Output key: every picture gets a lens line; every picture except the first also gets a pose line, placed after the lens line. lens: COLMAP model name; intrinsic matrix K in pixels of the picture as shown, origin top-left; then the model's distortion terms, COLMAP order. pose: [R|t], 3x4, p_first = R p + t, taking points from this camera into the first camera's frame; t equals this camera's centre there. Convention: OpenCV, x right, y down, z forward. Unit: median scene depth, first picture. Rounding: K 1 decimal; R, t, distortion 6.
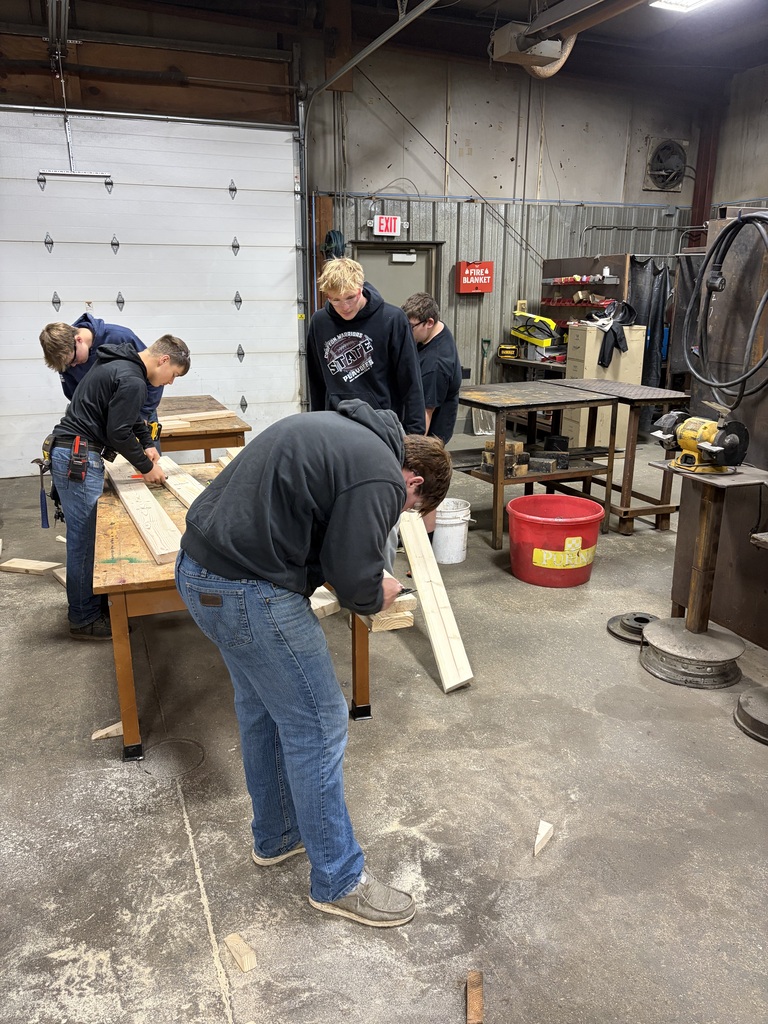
lens RADIAL K [[778.8, 0, 386.6], [0, 778.8, 508.9], [0, 0, 1]] dist [0.029655, -0.033315]
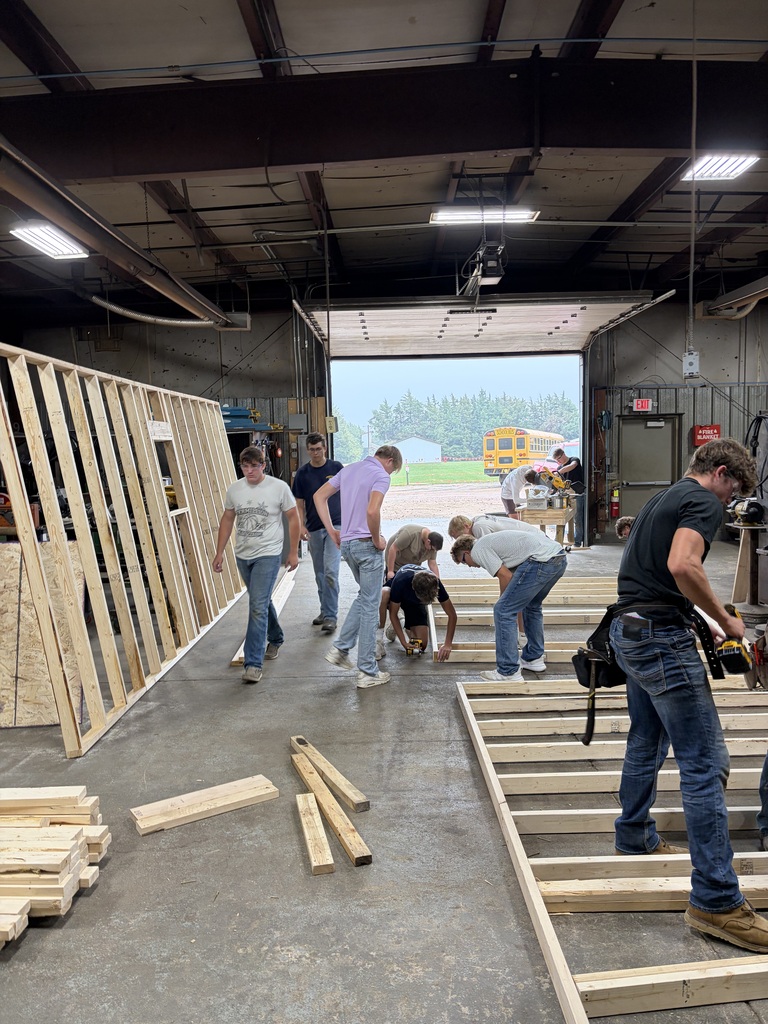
lens RADIAL K [[778.8, 0, 387.1], [0, 778.8, 510.3], [0, 0, 1]] dist [0.029655, -0.033315]
pose [[0.920758, 0.011402, -0.389967, 0.153418], [-0.084510, 0.981668, -0.170838, 0.163113], [0.380870, 0.190257, 0.904843, -0.603500]]
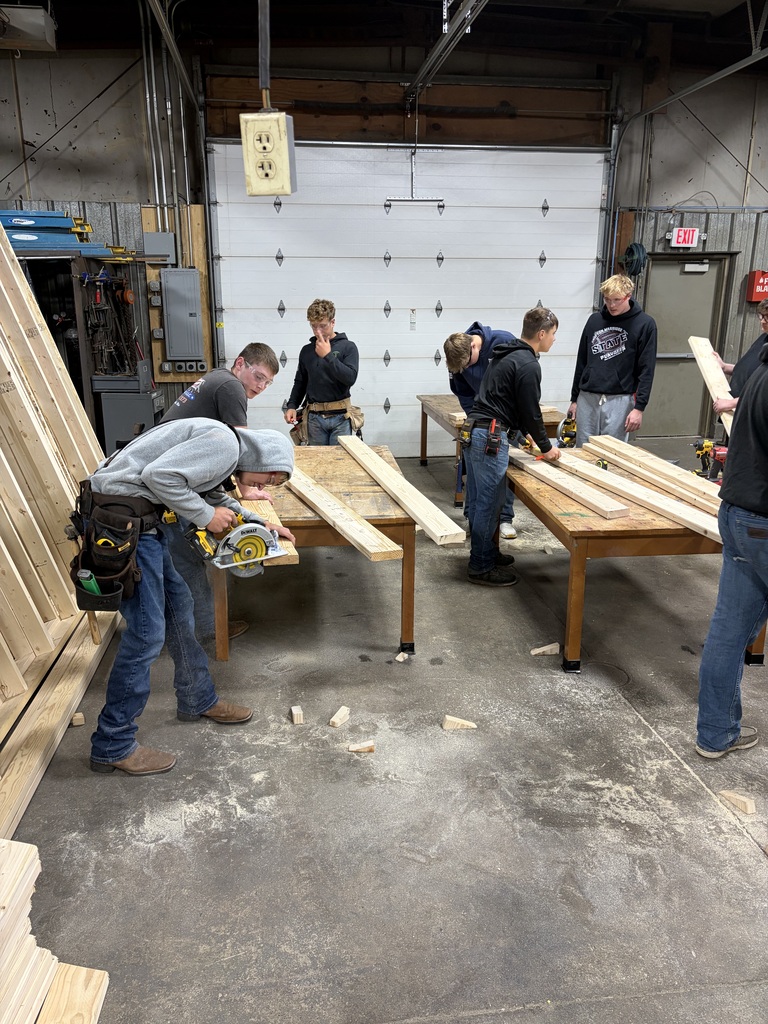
lens RADIAL K [[778.8, 0, 381.2], [0, 778.8, 507.0], [0, 0, 1]] dist [0.029655, -0.033315]
pose [[0.969433, 0.066522, -0.236167, -0.132137], [-0.068564, 0.997647, -0.000437, 0.028930], [0.235582, 0.016616, 0.971712, -0.119616]]
